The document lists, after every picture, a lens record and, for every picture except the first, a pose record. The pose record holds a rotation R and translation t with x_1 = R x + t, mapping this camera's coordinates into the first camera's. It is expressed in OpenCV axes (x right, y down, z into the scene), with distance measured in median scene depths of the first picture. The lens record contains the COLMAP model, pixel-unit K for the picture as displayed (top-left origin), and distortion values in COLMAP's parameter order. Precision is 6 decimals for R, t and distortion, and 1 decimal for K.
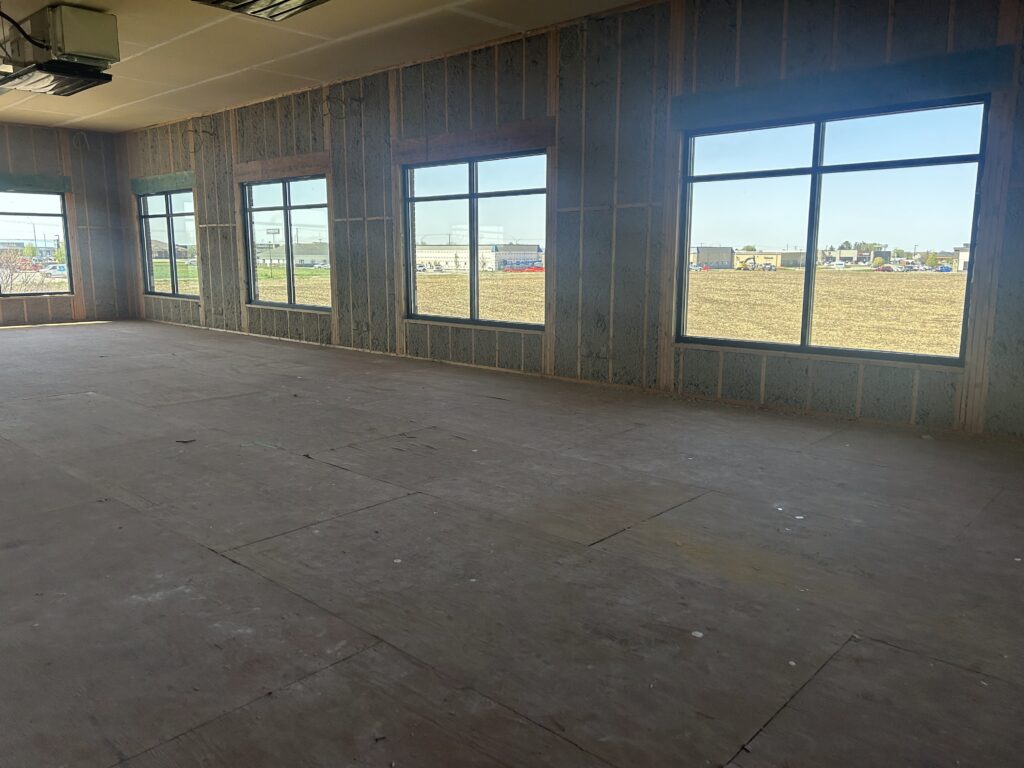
lens RADIAL K [[771.8, 0, 512.0], [0, 771.8, 384.0], [0, 0, 1]] dist [0.078519, -0.096884]
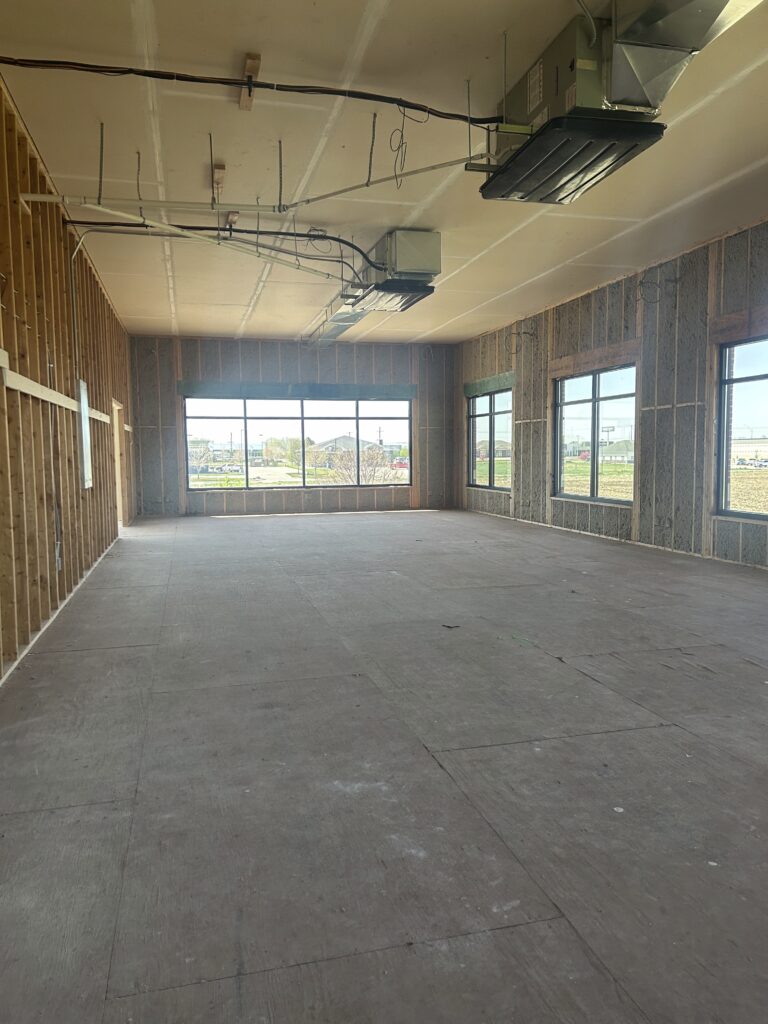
lens RADIAL K [[771.8, 0, 384.0], [0, 771.8, 512.0], [0, 0, 1]] dist [0.078519, -0.096884]
pose [[0.840369, 0.032347, -0.541048, 0.028937], [-0.079245, 0.994824, -0.063608, -0.002517], [0.536190, 0.096330, 0.838583, 0.064710]]
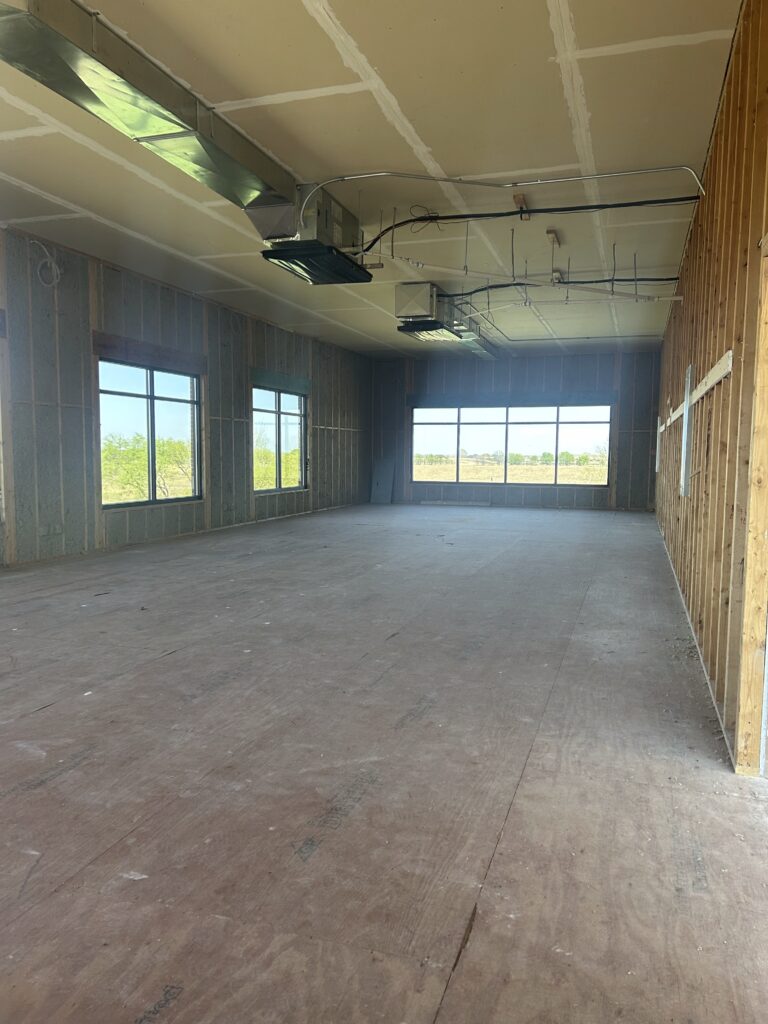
lens RADIAL K [[771.8, 0, 384.0], [0, 771.8, 512.0], [0, 0, 1]] dist [0.078519, -0.096884]
pose [[-0.416806, -0.082060, 0.905284, -1.313900], [0.131892, 0.979918, 0.149550, -0.204021], [-0.899376, 0.181733, -0.397613, 1.198821]]
